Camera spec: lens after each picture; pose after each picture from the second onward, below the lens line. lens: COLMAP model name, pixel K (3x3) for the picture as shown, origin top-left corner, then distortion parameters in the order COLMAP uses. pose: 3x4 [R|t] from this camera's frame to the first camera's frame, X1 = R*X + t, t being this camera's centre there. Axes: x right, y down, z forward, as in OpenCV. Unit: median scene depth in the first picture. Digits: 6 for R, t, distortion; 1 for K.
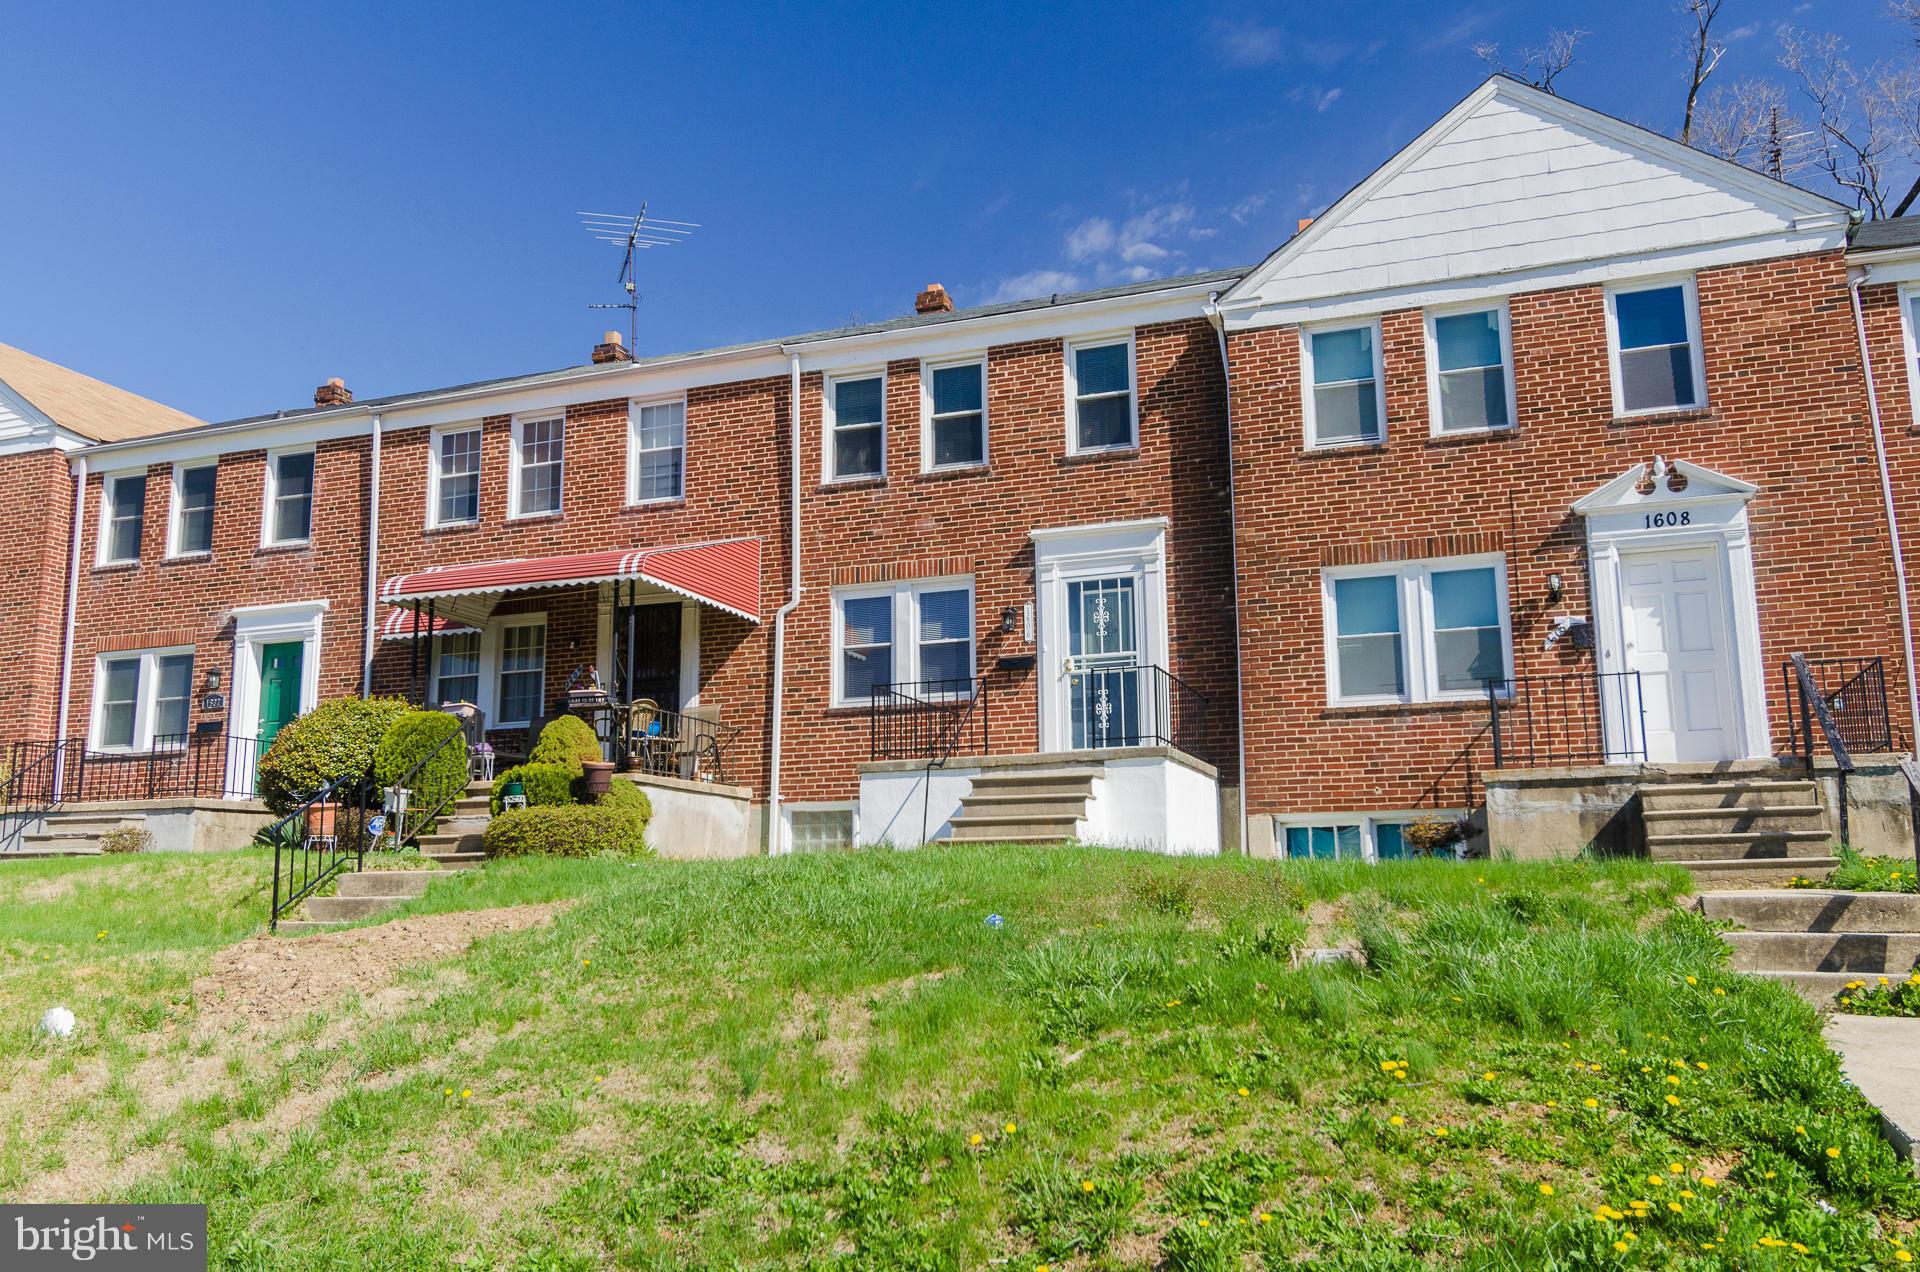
lens RADIAL K [[1538.0, 0, 958.6], [0, 1538.0, 636.5], [0, 0, 1]] dist [0.009047, -0.001459]
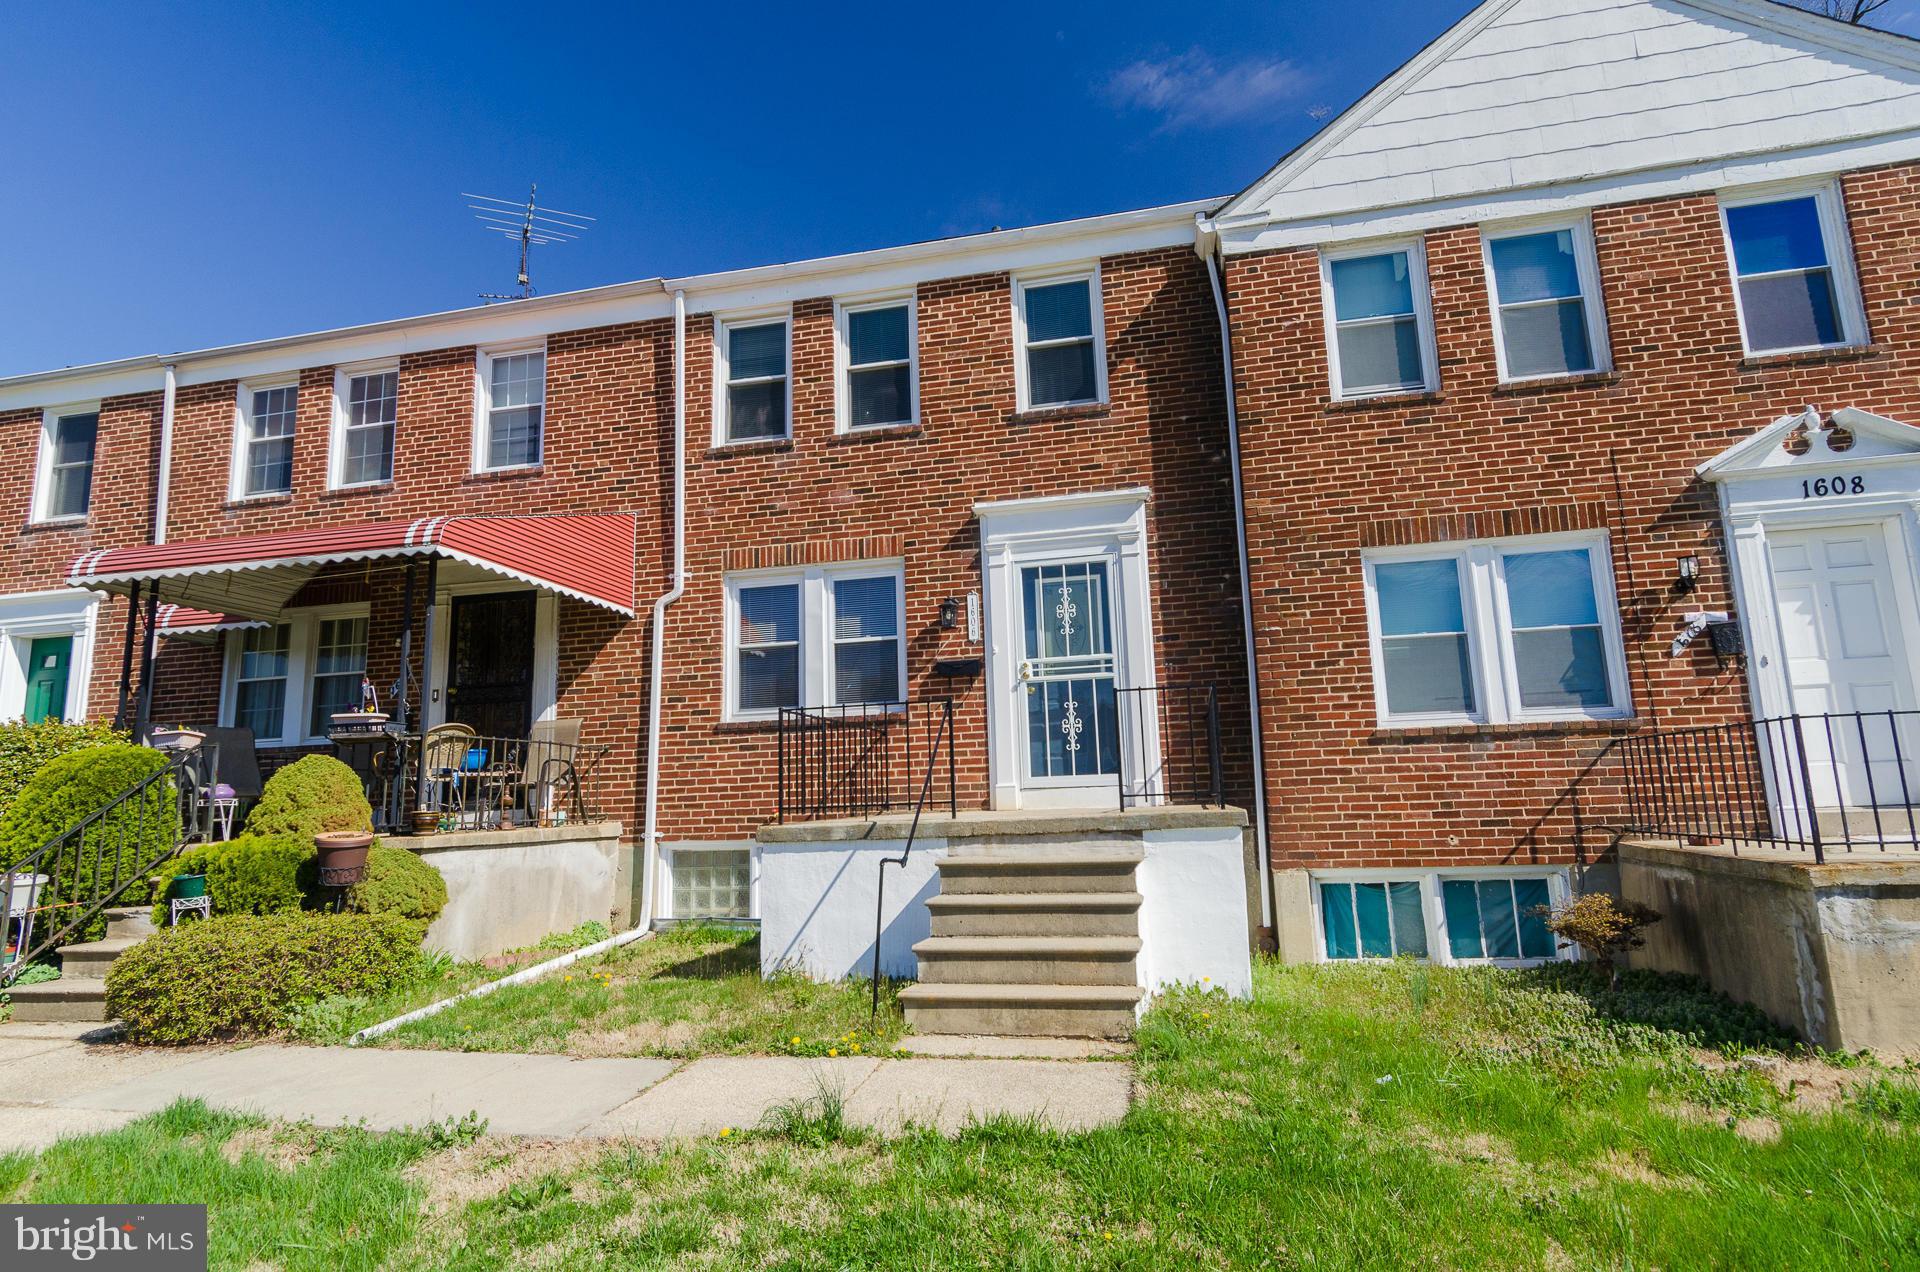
lens RADIAL K [[1014.0, 0, 964.1], [0, 1014.0, 632.7], [0, 0, 1]] dist [0.007819, -0.002794]
pose [[0.990315, 0.000844, 0.138835, -0.033854], [-0.002147, 0.999955, 0.009235, -0.006035], [-0.138821, -0.009444, 0.990272, 0.490260]]
